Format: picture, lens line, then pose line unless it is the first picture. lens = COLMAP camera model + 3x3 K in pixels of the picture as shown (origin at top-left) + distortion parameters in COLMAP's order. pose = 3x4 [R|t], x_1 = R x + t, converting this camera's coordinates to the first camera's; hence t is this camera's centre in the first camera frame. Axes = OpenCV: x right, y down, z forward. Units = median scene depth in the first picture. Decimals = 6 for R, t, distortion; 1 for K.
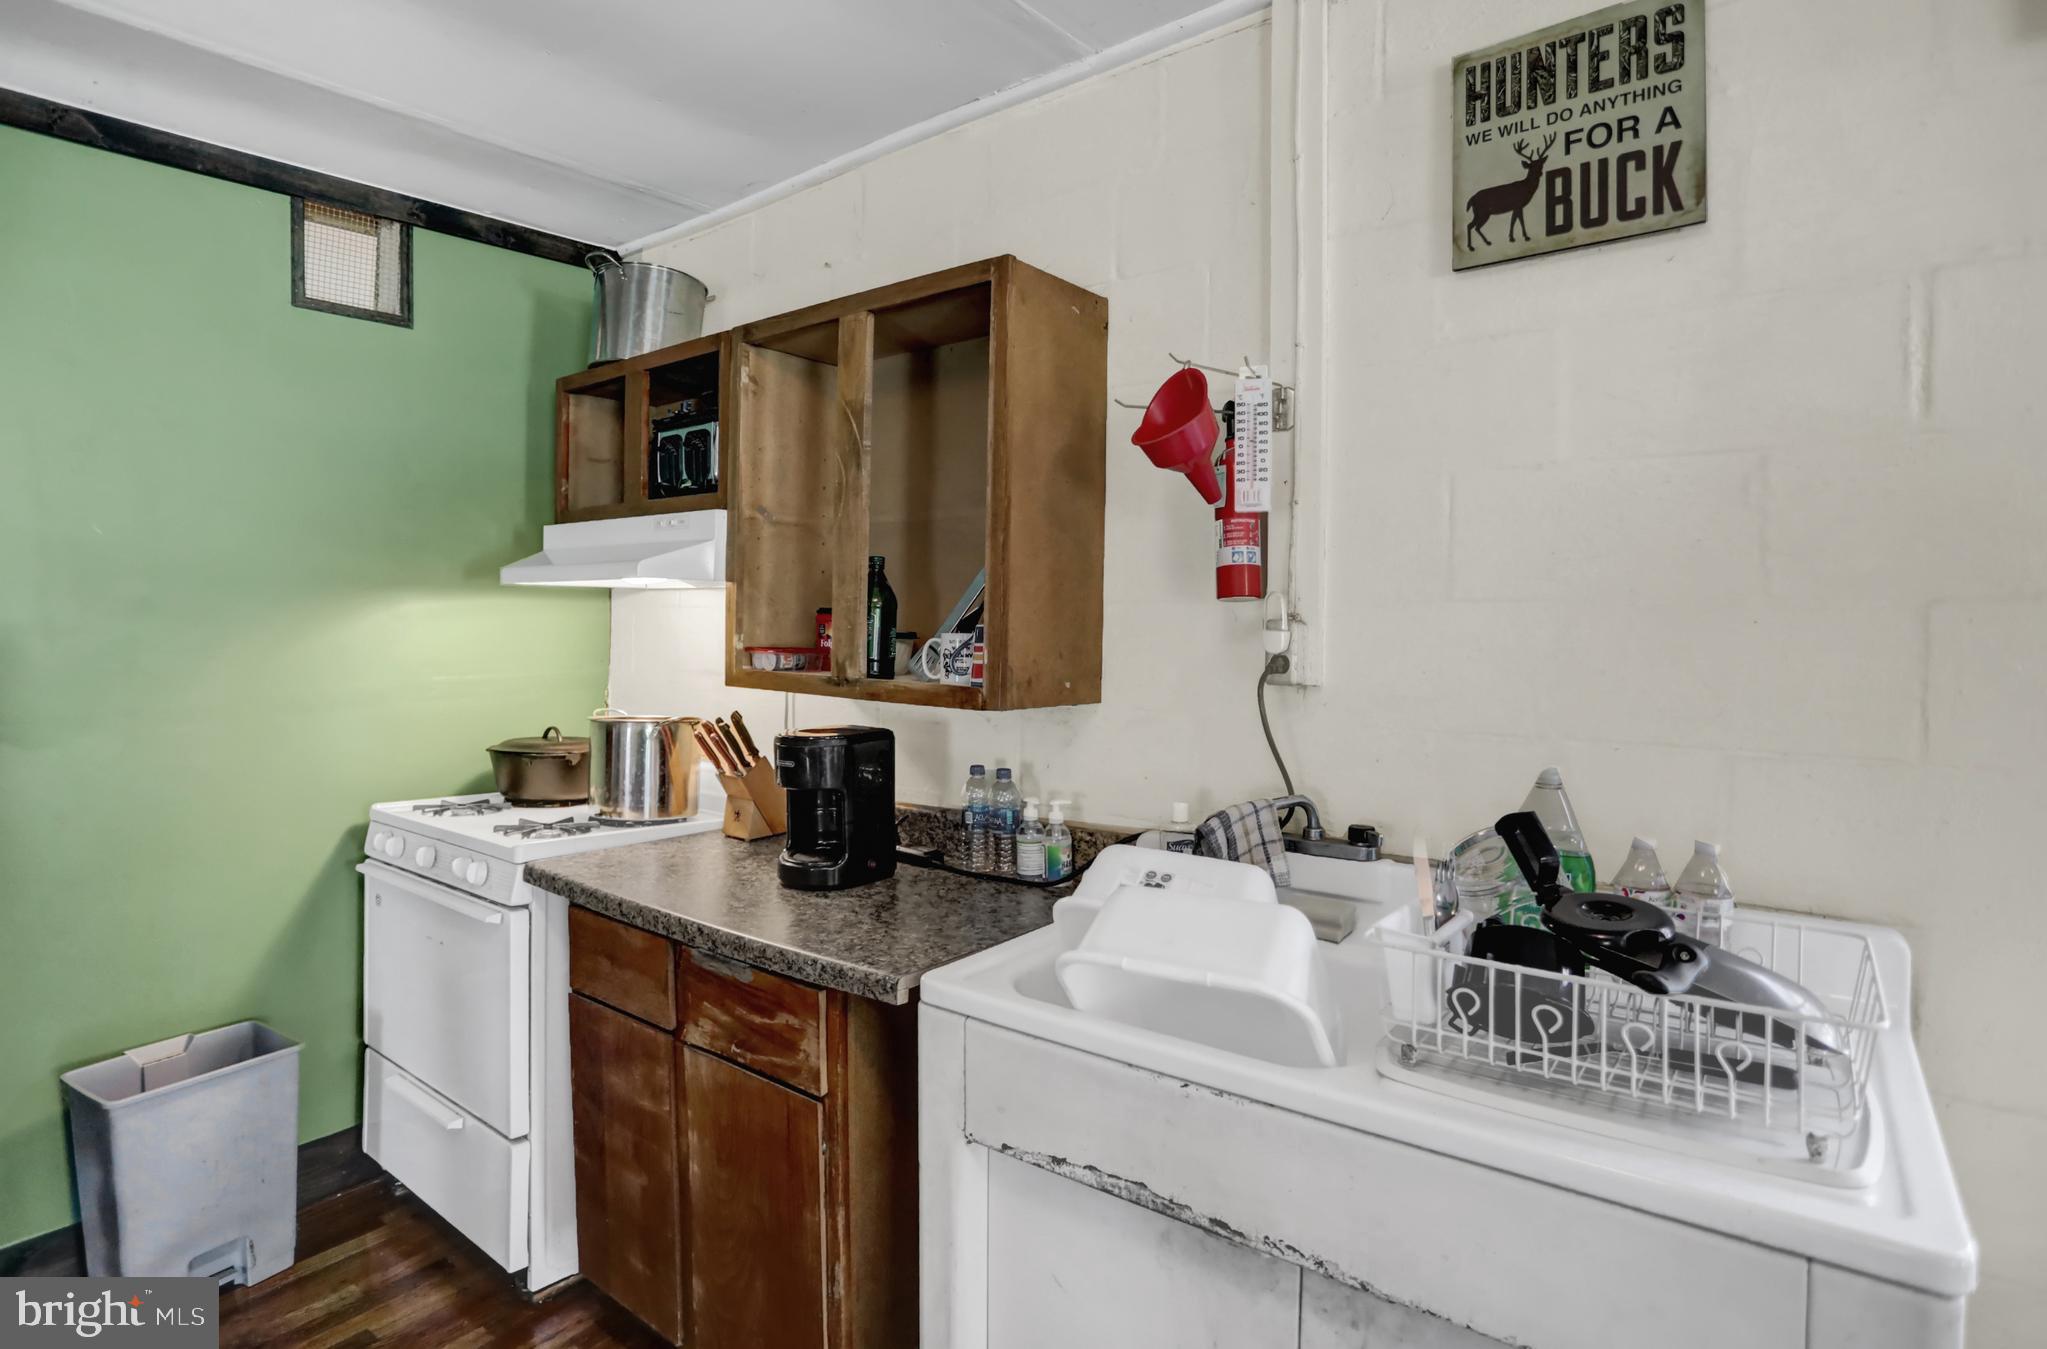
lens RADIAL K [[1052.1, 0, 1014.9], [0, 1052.1, 640.1], [0, 0, 1]] dist [-0.077662, 0.034960]
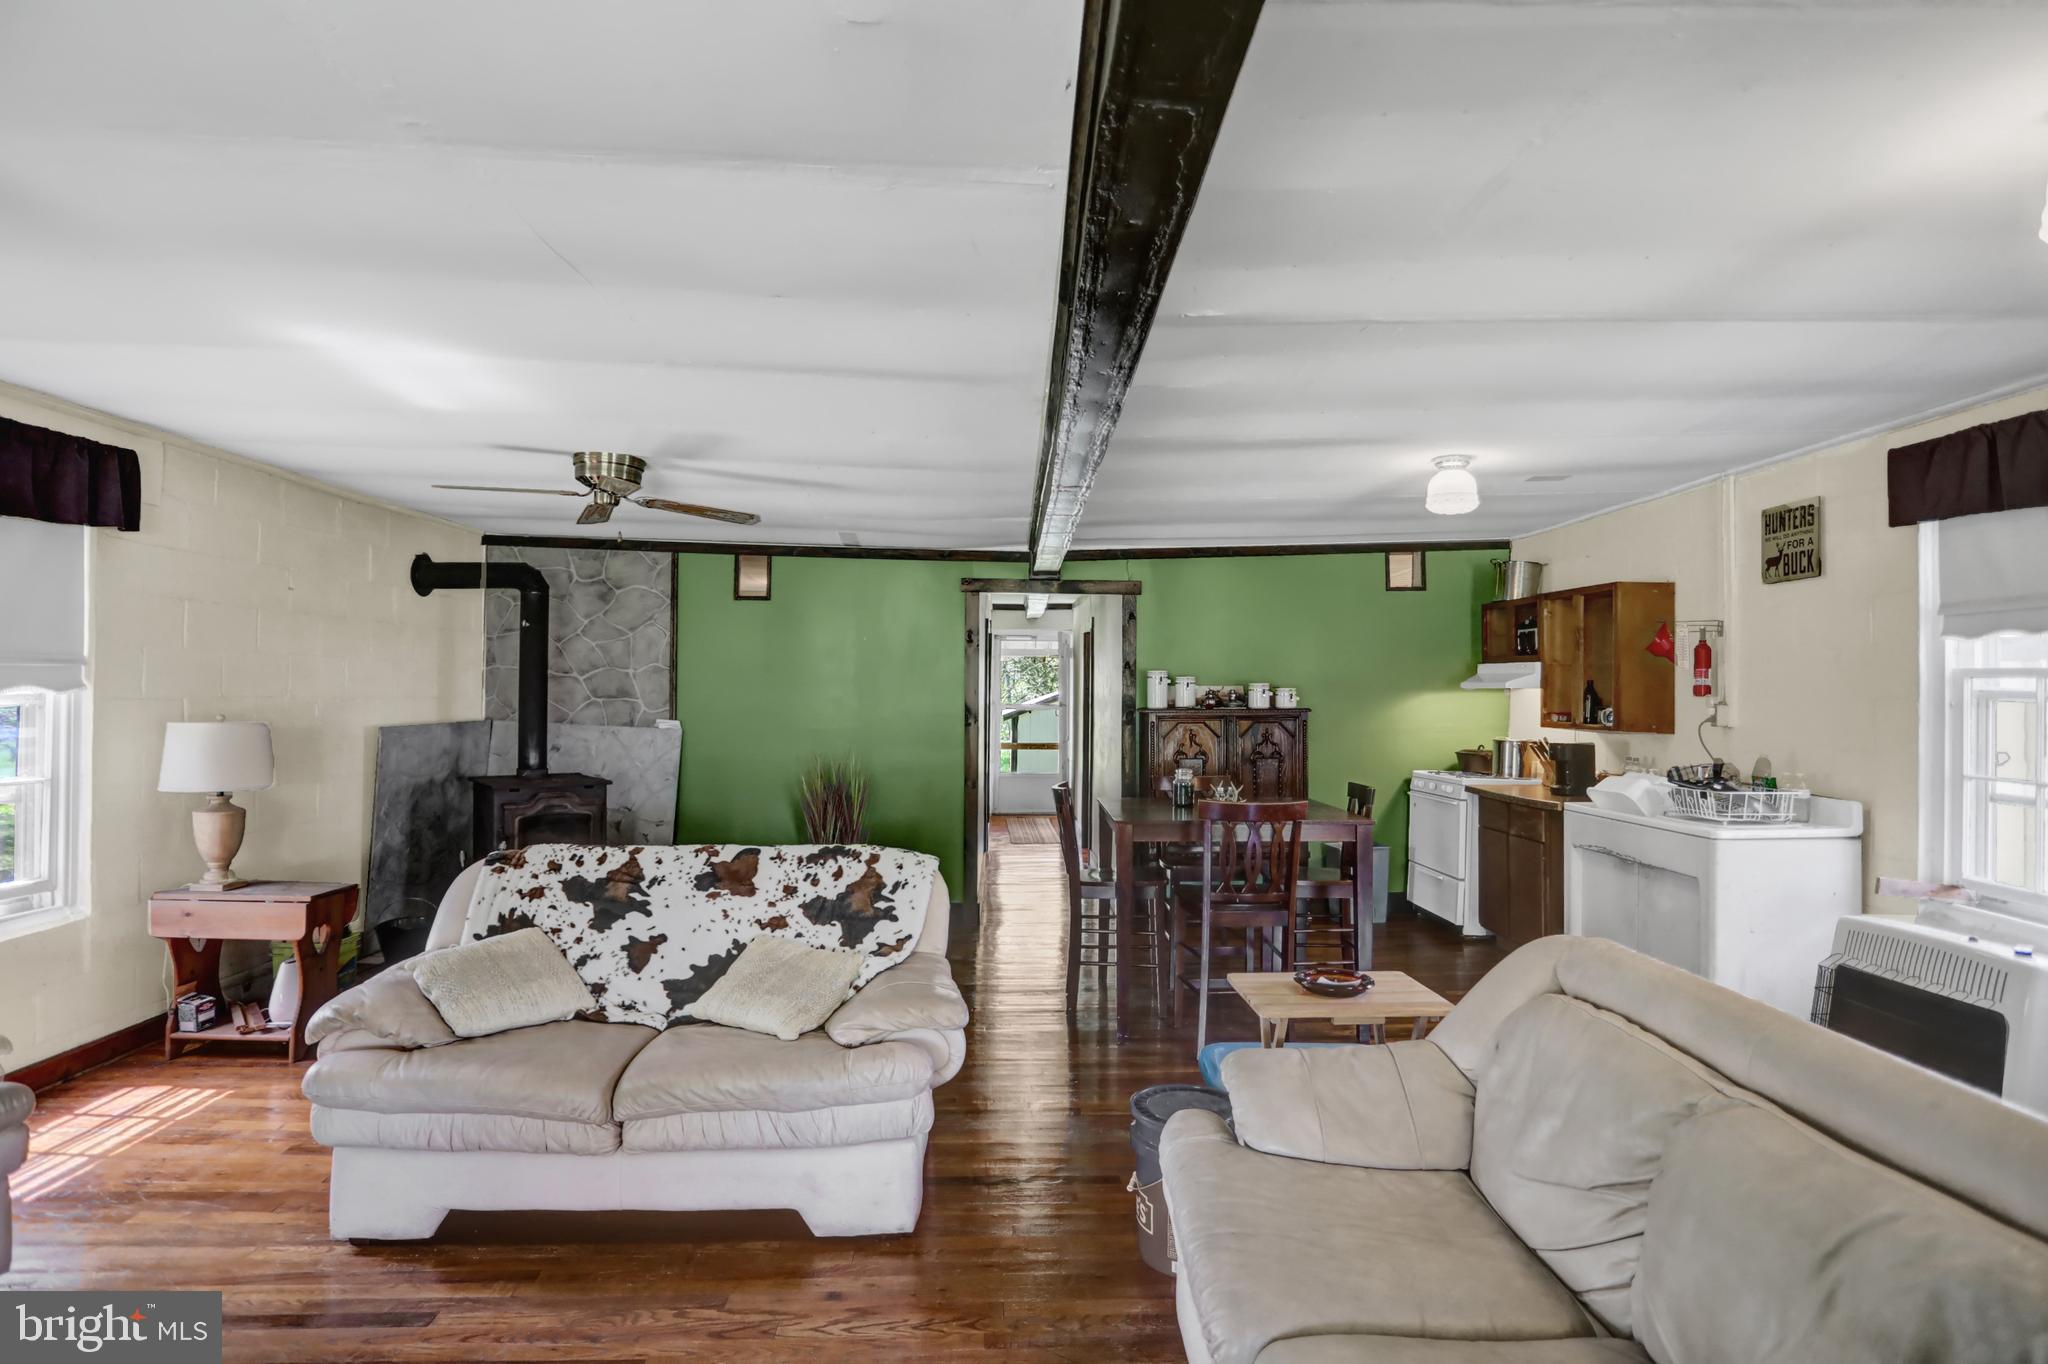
lens RADIAL K [[1029.3, 0, 1021.9], [0, 1029.3, 686.2], [0, 0, 1]] dist [-0.062181, 0.033957]
pose [[0.630264, -0.010506, -0.776310, 1.109583], [-0.009472, 0.999730, -0.021219, 0.007983], [0.776323, 0.020727, 0.629994, -2.047038]]
